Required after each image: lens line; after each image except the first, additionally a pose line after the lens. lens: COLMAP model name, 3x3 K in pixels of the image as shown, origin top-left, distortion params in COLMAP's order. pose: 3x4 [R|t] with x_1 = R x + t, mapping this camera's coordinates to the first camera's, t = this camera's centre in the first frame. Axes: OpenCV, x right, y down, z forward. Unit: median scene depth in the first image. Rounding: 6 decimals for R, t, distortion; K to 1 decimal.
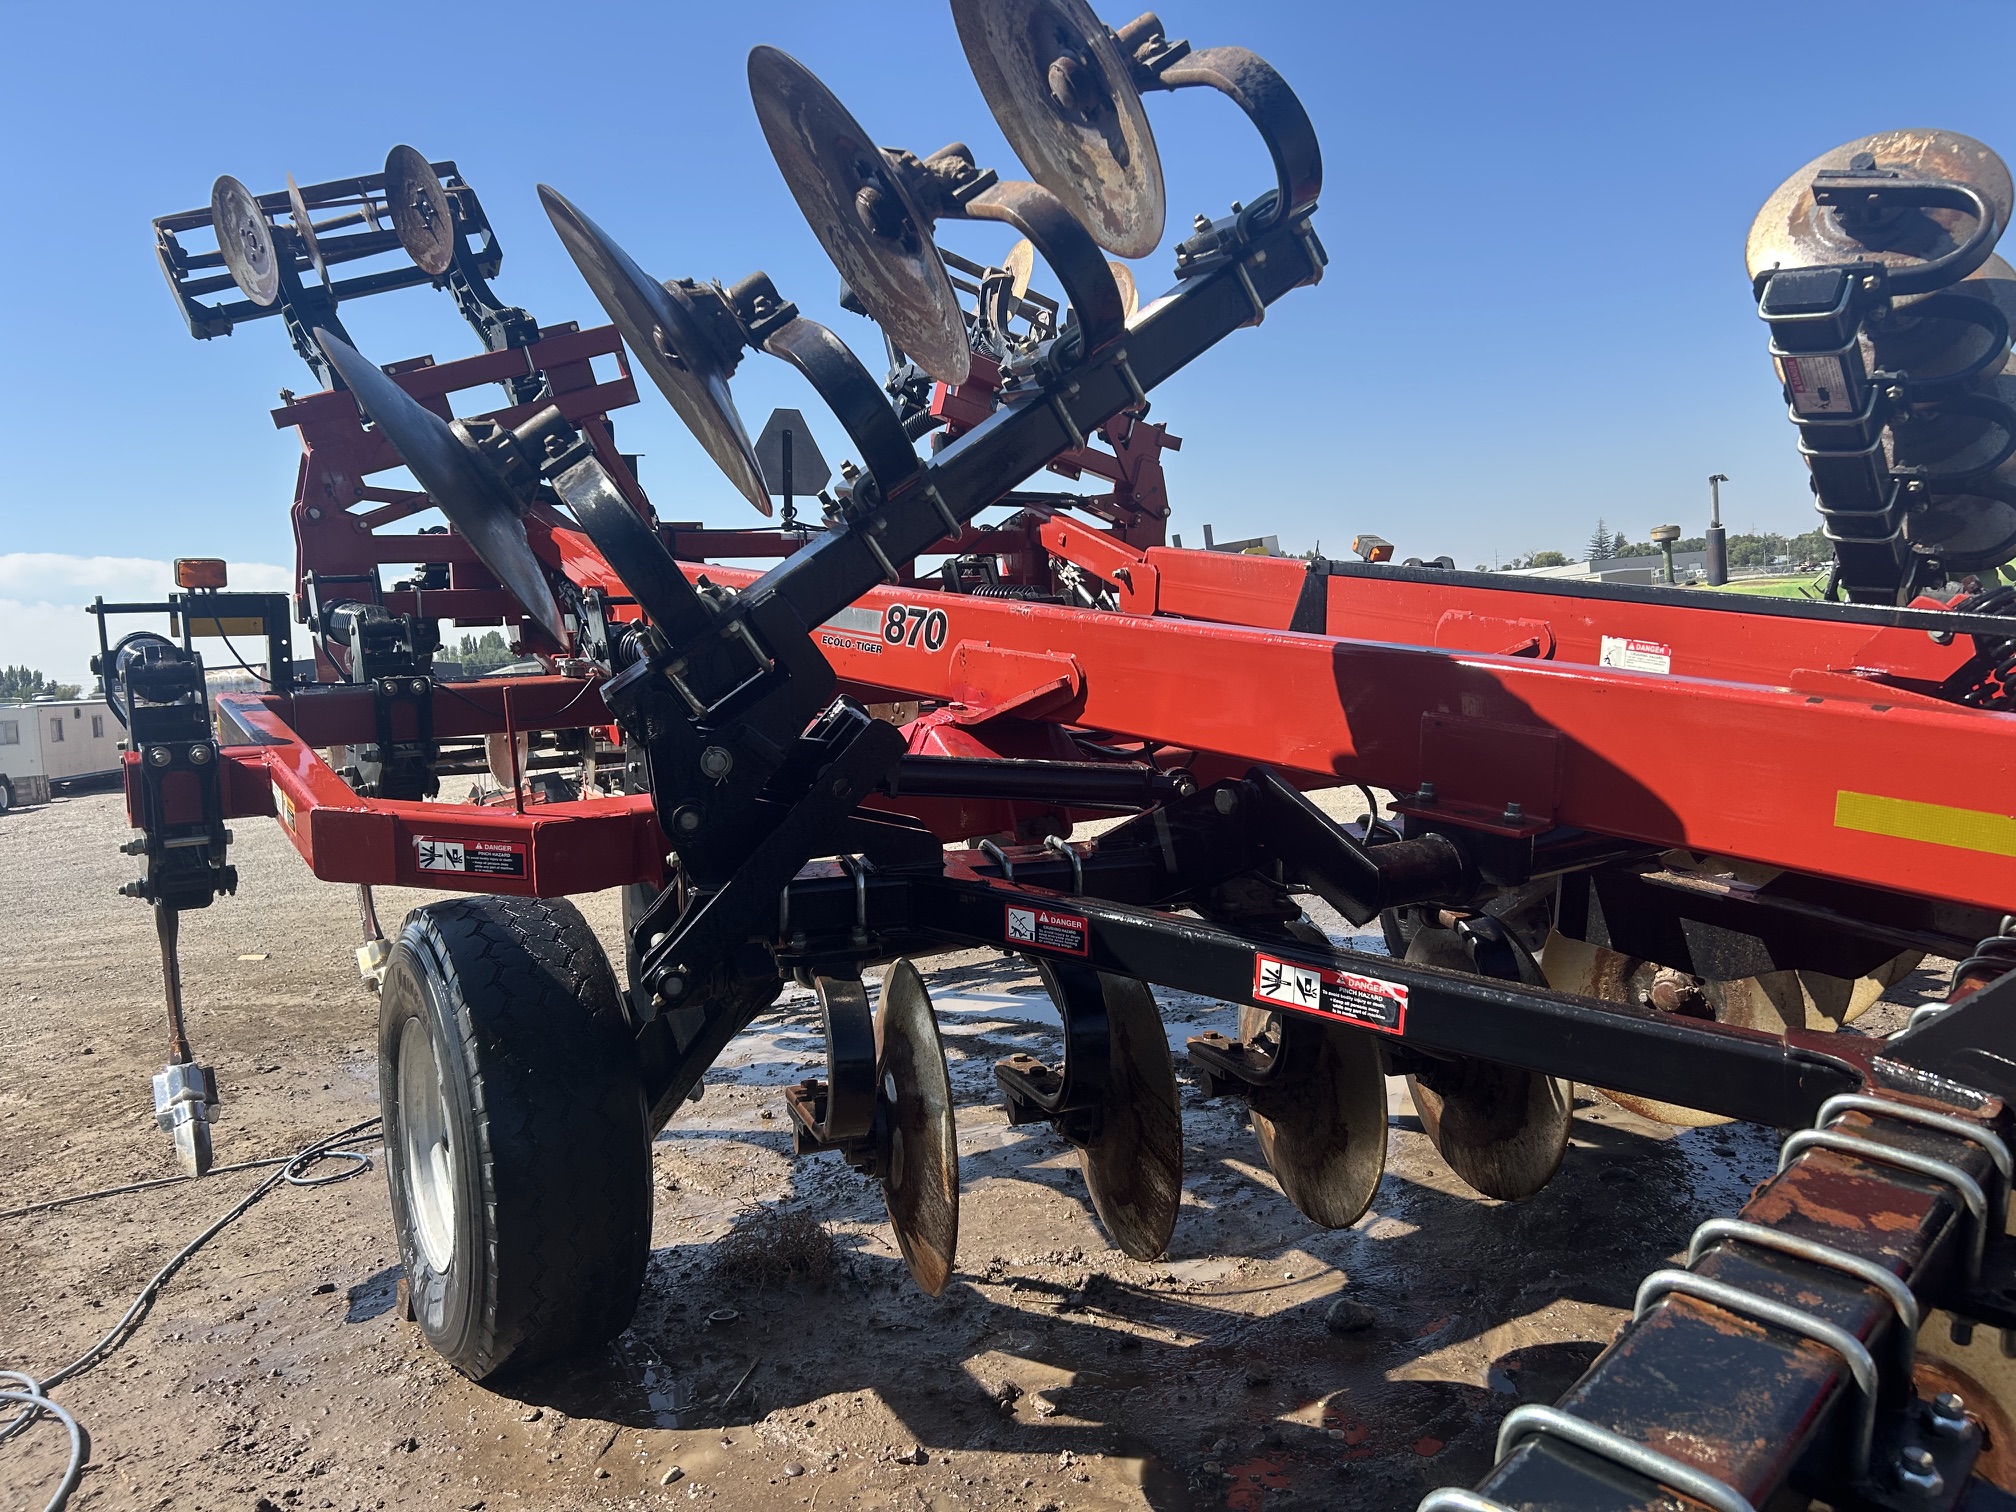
lens RADIAL K [[1512.5, 0, 1035.4], [0, 1512.5, 745.1], [0, 0, 1]] dist [0.038596, -0.035089]
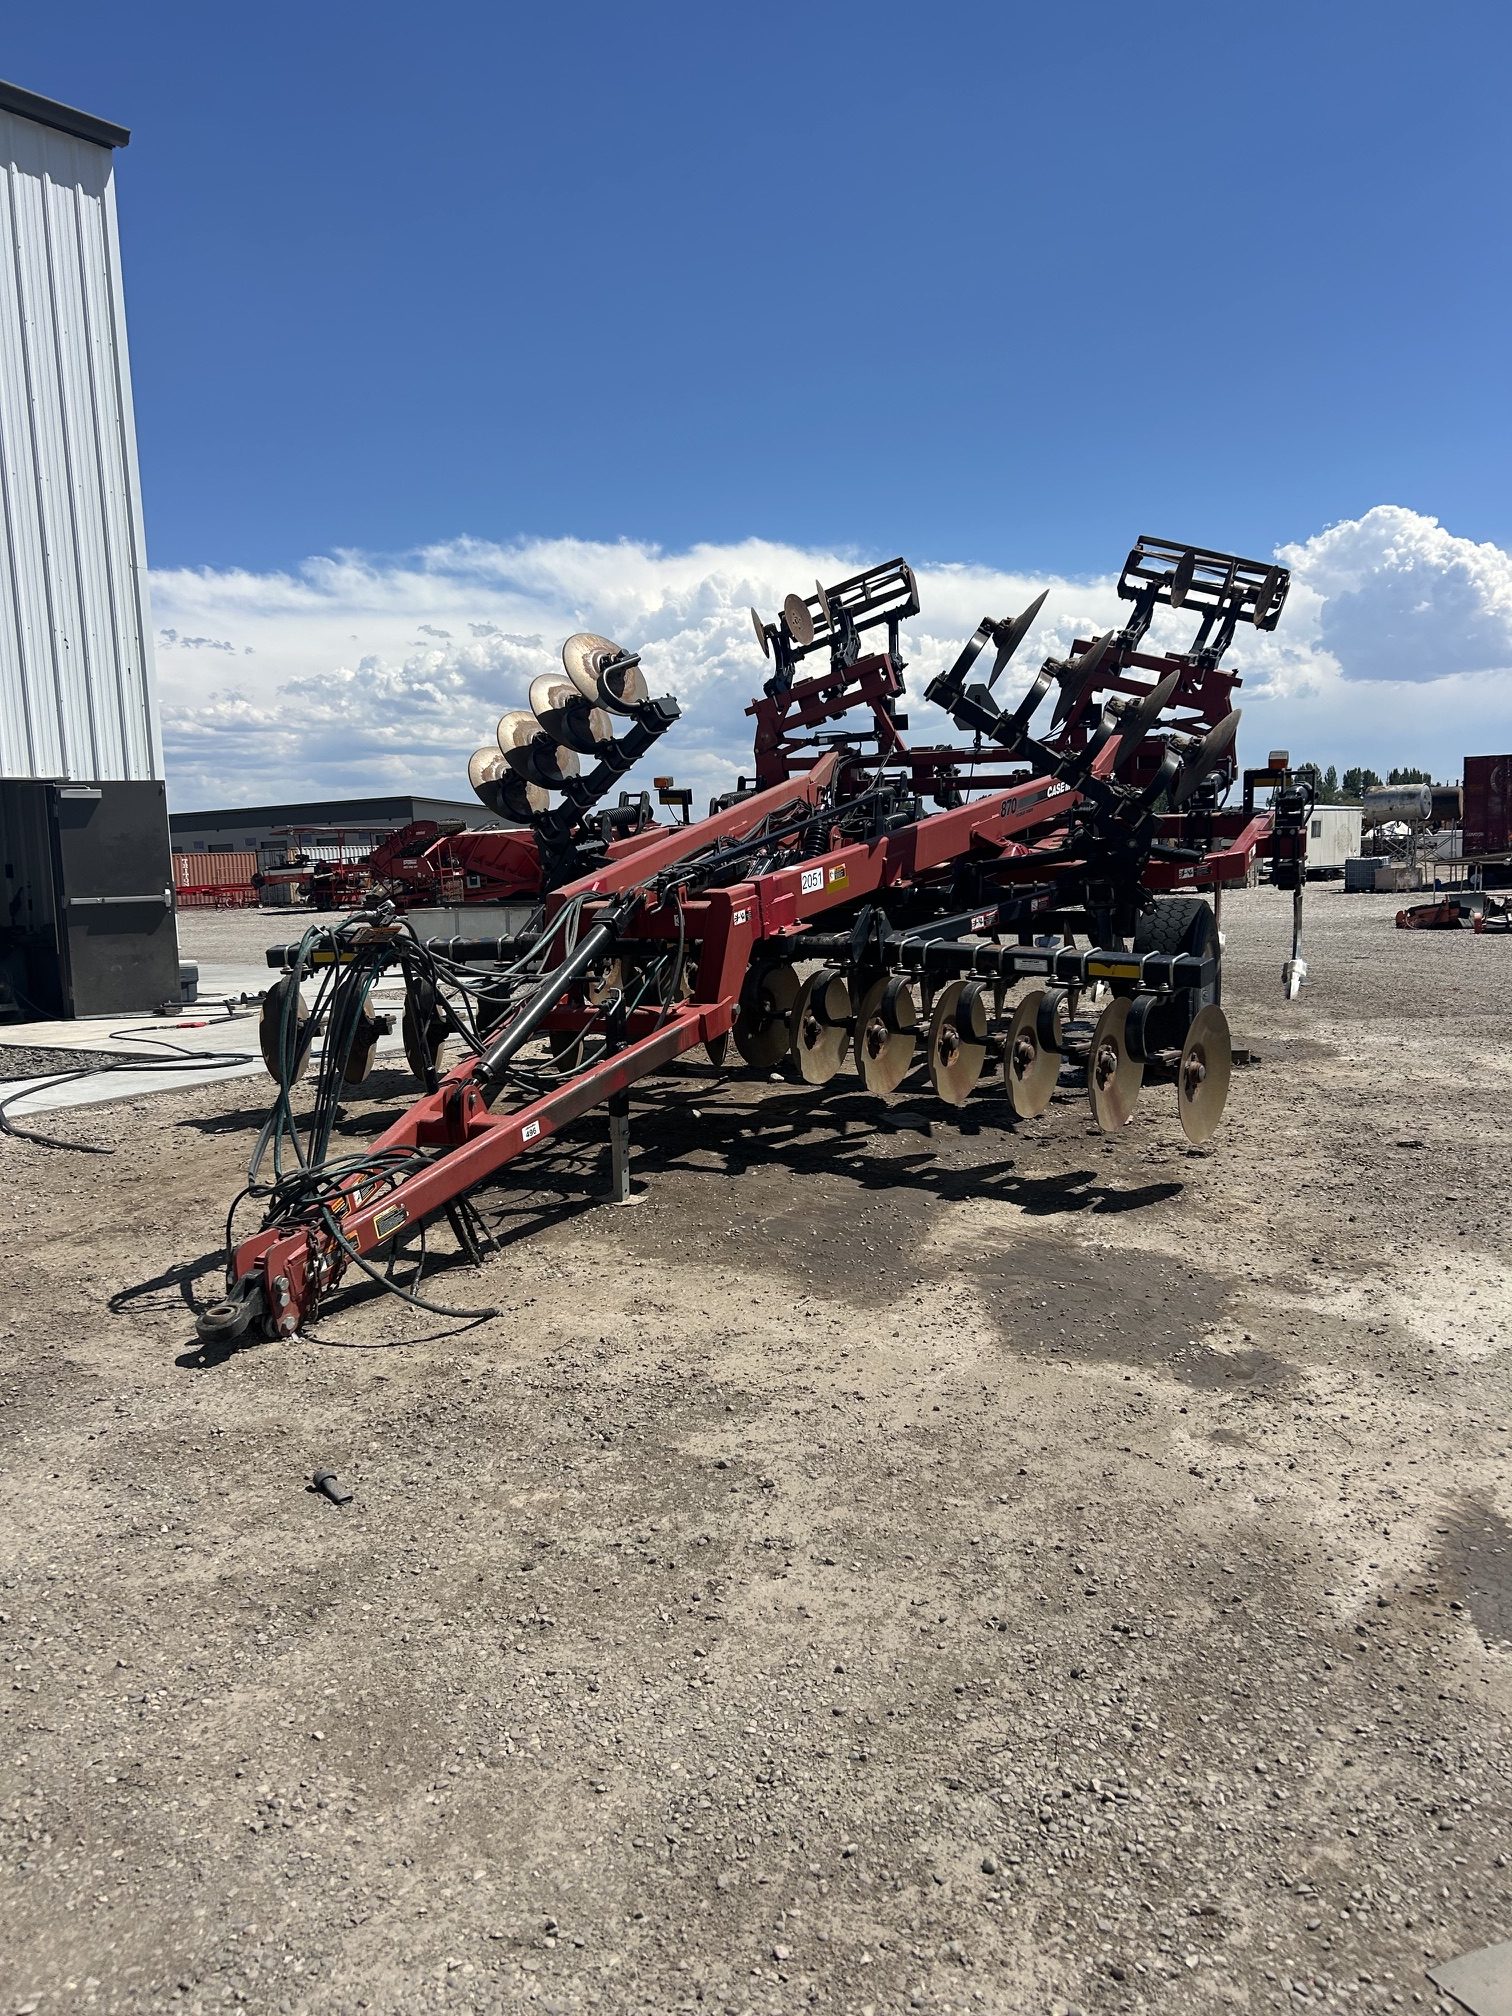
lens RADIAL K [[1512.5, 0, 745.4], [0, 1512.5, 1015.7], [0, 0, 1]] dist [0.038596, -0.035089]
pose [[0.540916, 0.156363, -0.826414, 1.503775], [-0.065429, 0.987412, 0.144000, -0.078045], [0.838528, -0.023820, 0.544338, -0.320318]]
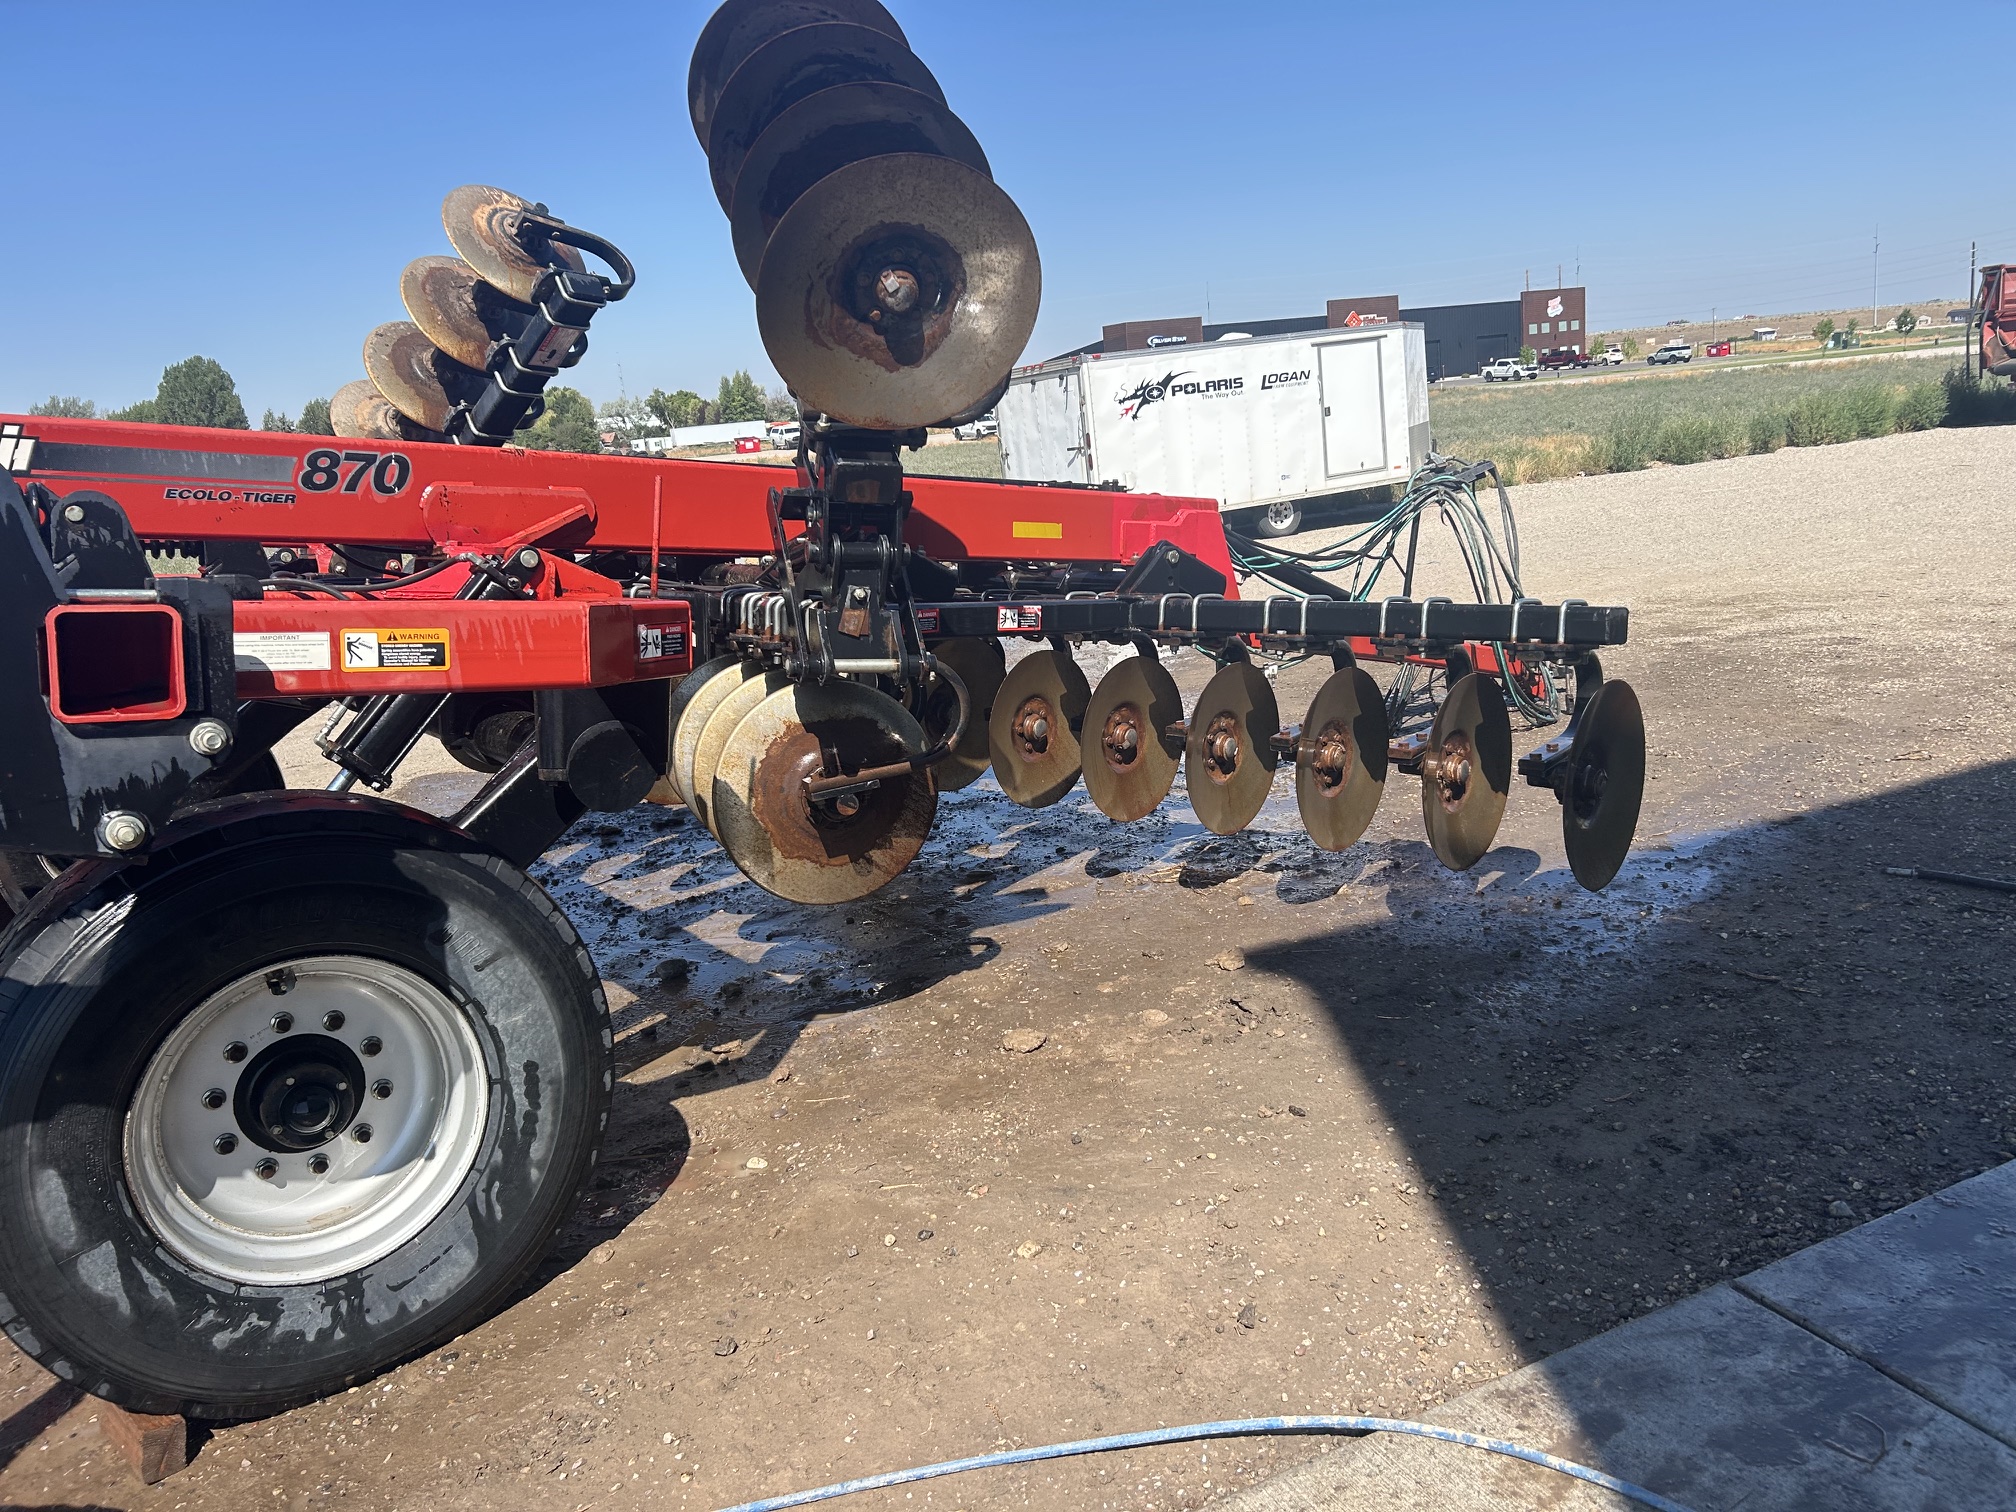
lens RADIAL K [[1512.5, 0, 1004.0], [0, 1512.5, 759.7], [0, 0, 1]] dist [0.038596, -0.035089]
pose [[-0.006965, -0.138282, 0.990368, -0.738646], [0.164668, 0.976713, 0.137533, 0.025798], [-0.986324, 0.164040, 0.015968, 0.404419]]
